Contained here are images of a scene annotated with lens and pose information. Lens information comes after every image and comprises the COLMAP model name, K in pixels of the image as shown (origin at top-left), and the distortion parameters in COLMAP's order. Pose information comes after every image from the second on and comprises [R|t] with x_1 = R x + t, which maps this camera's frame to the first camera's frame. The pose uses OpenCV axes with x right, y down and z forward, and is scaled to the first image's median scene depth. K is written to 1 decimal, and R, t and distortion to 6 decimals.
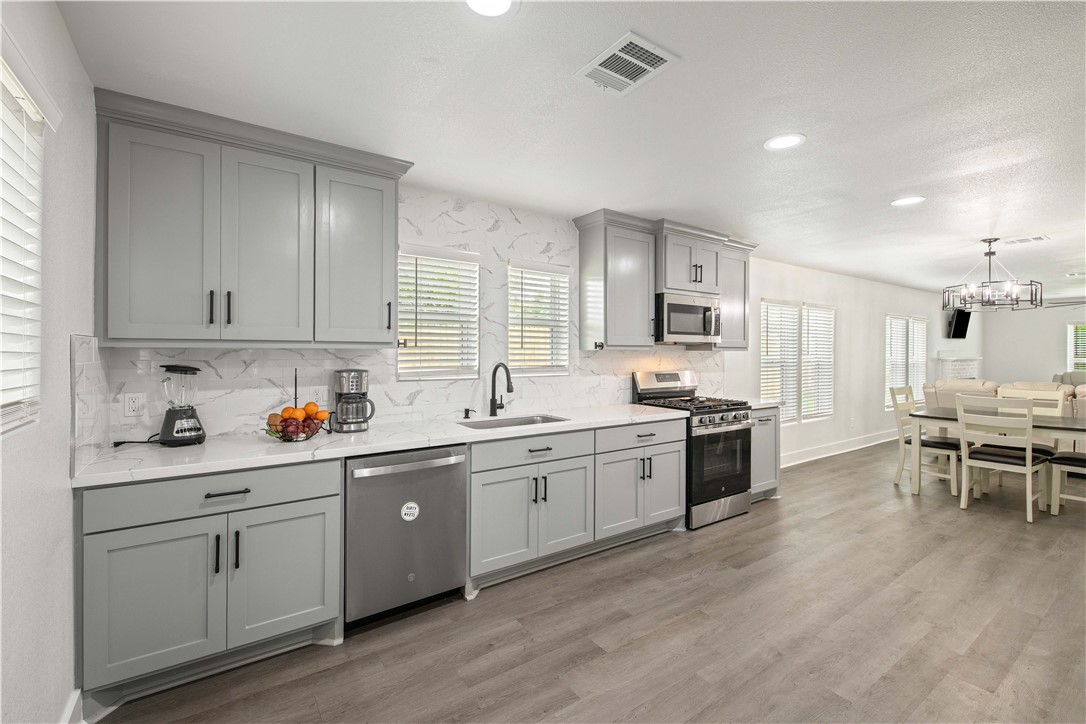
lens RADIAL K [[477.7, 0, 528.8], [0, 477.7, 346.1], [0, 0, 1]] dist [0.002034, -0.005038]
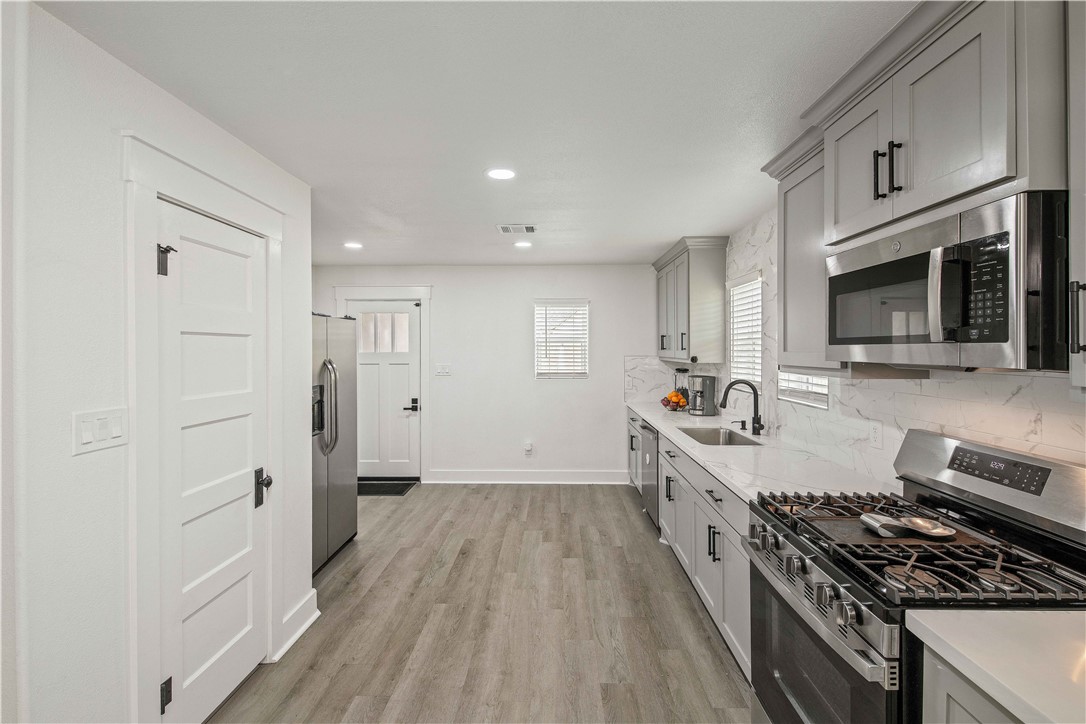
lens RADIAL K [[477.7, 0, 542.9], [0, 477.7, 347.3], [0, 0, 1]] dist [0.002034, -0.005038]
pose [[-0.582330, -0.011690, -0.812868, 0.899619], [-0.003125, 0.999921, -0.012142, -0.016189], [0.812947, -0.004530, -0.582321, 1.133073]]
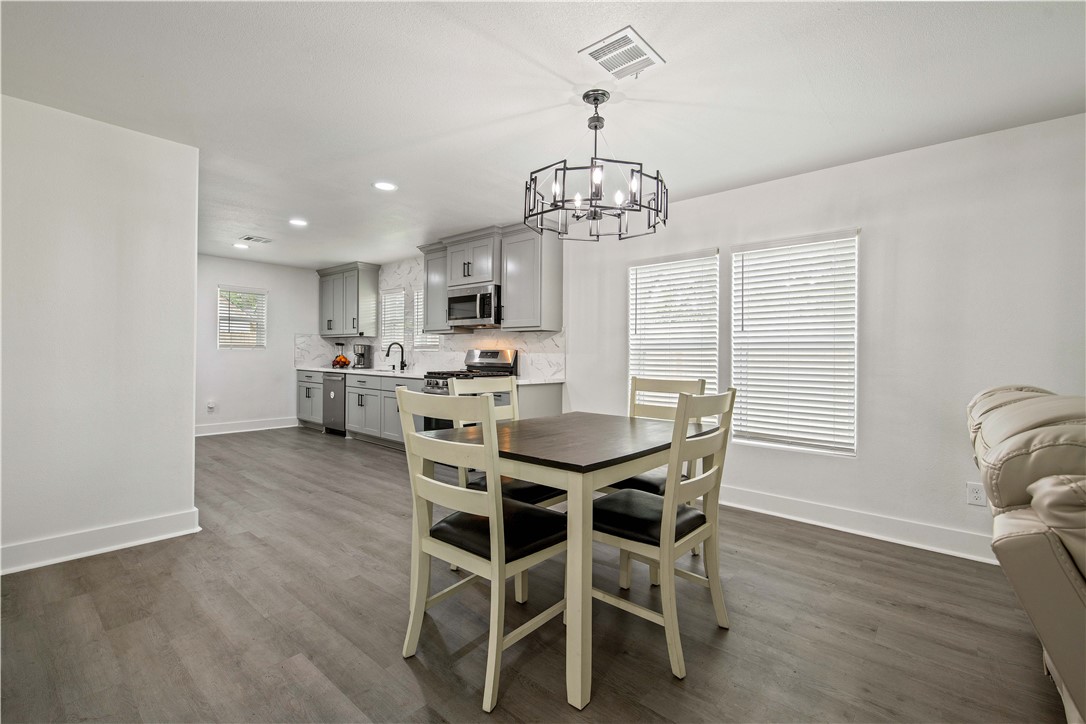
lens RADIAL K [[477.7, 0, 554.3], [0, 477.7, 355.2], [0, 0, 1]] dist [0.002034, -0.005038]
pose [[0.260403, -0.003989, -0.965492, 1.823356], [-0.005541, 0.999969, -0.005626, 0.087962], [0.965484, 0.006814, 0.260372, 1.019085]]
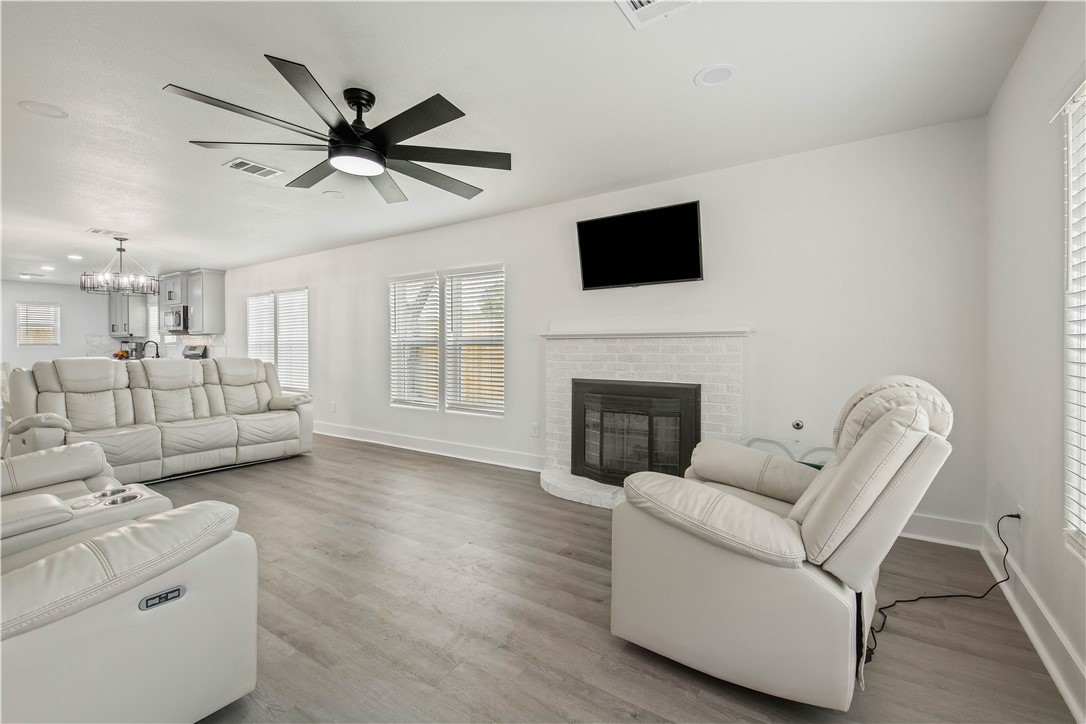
lens RADIAL K [[477.7, 0, 537.9], [0, 477.7, 360.0], [0, 0, 1]] dist [0.002034, -0.005038]
pose [[0.368615, 0.010817, -0.929519, 3.132653], [0.002009, 0.999921, 0.012433, 0.109731], [0.929580, -0.006450, 0.368564, 1.908449]]
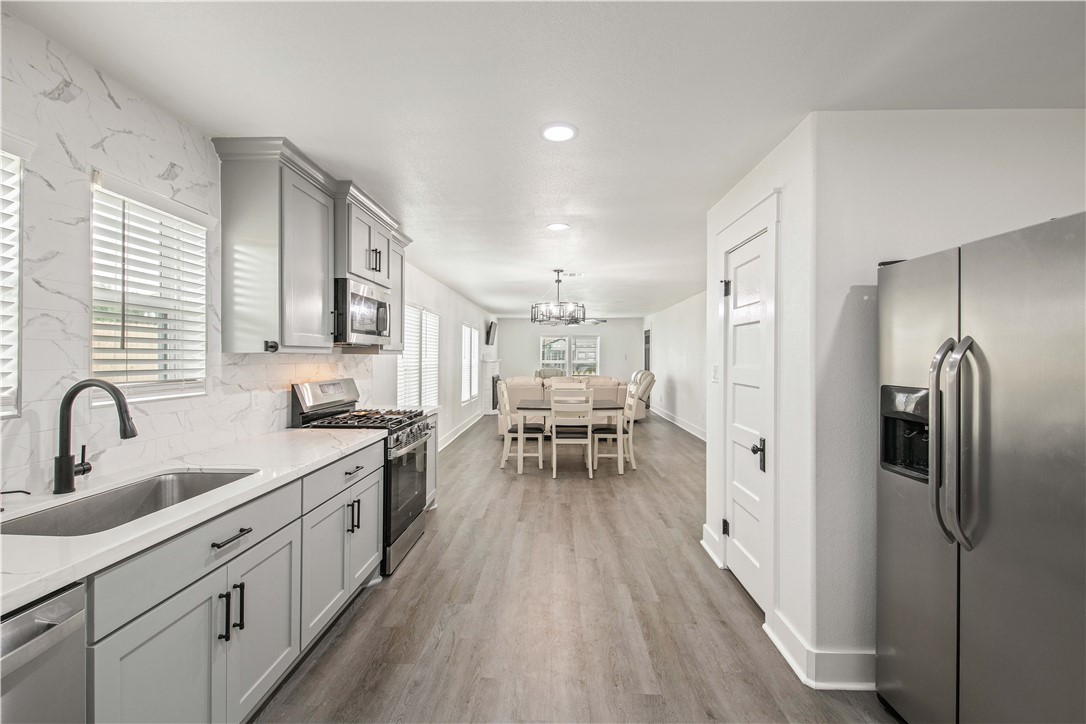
lens RADIAL K [[477.7, 0, 543.1], [0, 477.7, 352.2], [0, 0, 1]] dist [0.002034, -0.005038]
pose [[0.584146, 0.004646, 0.811635, -0.167355], [-0.009204, 0.999957, 0.000900, 0.003402], [-0.811596, -0.007996, 0.584164, 0.322585]]
